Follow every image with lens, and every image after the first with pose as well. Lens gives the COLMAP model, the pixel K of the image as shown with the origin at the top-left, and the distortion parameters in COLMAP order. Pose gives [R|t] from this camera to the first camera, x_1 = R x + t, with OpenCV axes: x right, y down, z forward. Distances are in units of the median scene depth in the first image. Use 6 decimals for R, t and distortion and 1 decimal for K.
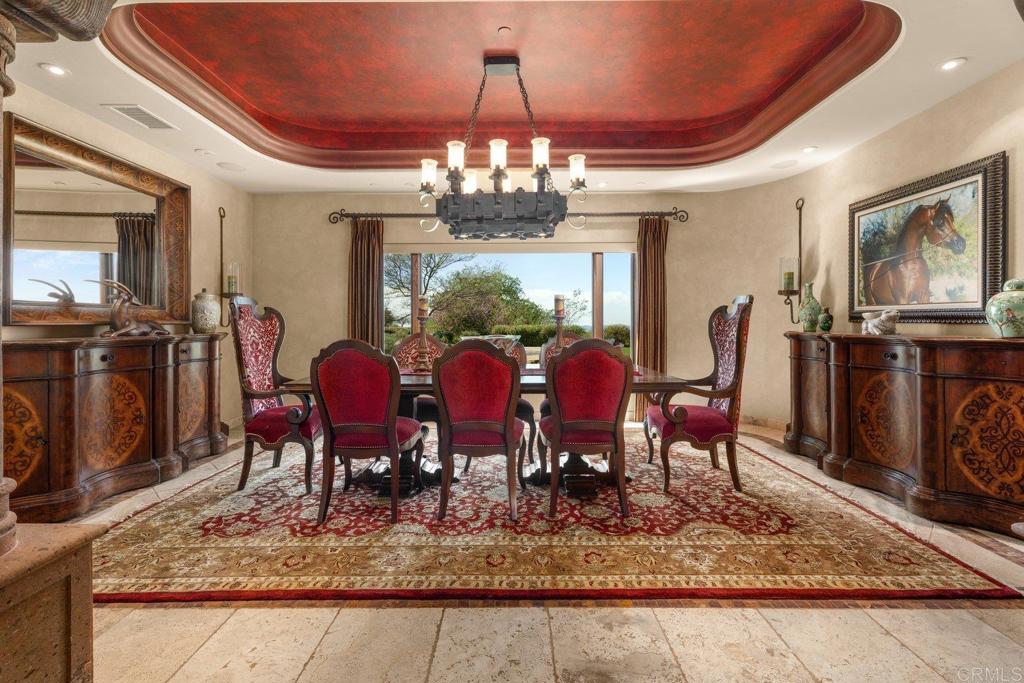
lens RADIAL K [[450.6, 0, 516.3], [0, 450.6, 320.1], [0, 0, 1]] dist [0.001677, -0.000153]
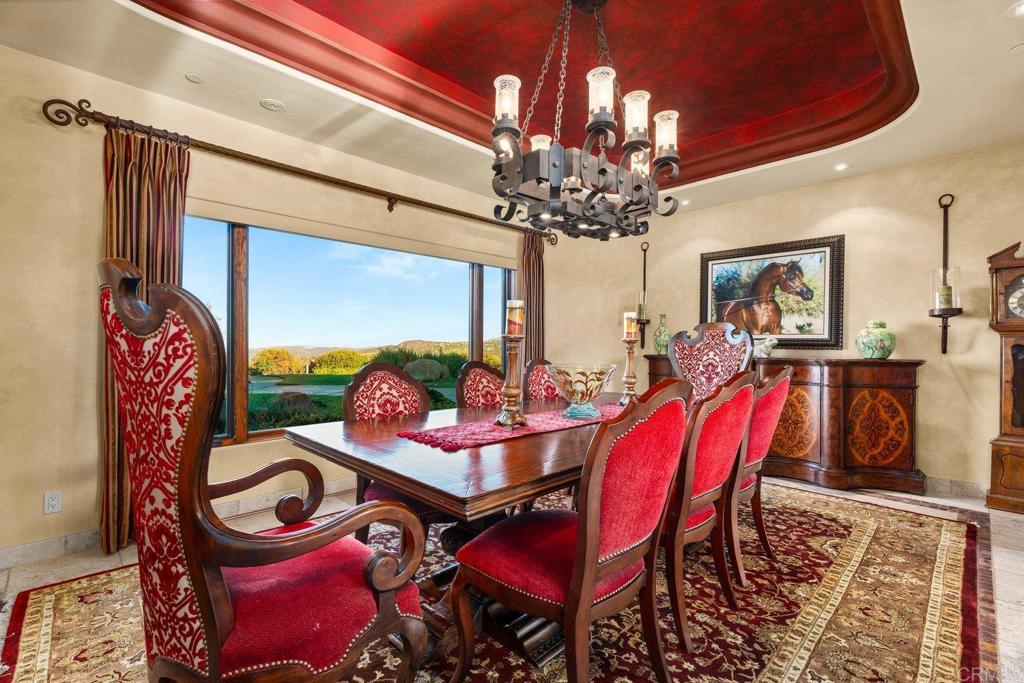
lens RADIAL K [[450.6, 0, 511.9], [0, 450.6, 347.9], [0, 0, 1]] dist [0.001677, -0.000153]
pose [[0.718666, 0.004146, 0.695343, -0.694991], [-0.010457, 0.999934, 0.004846, 0.006775], [-0.695277, -0.010754, 0.718661, 0.629386]]
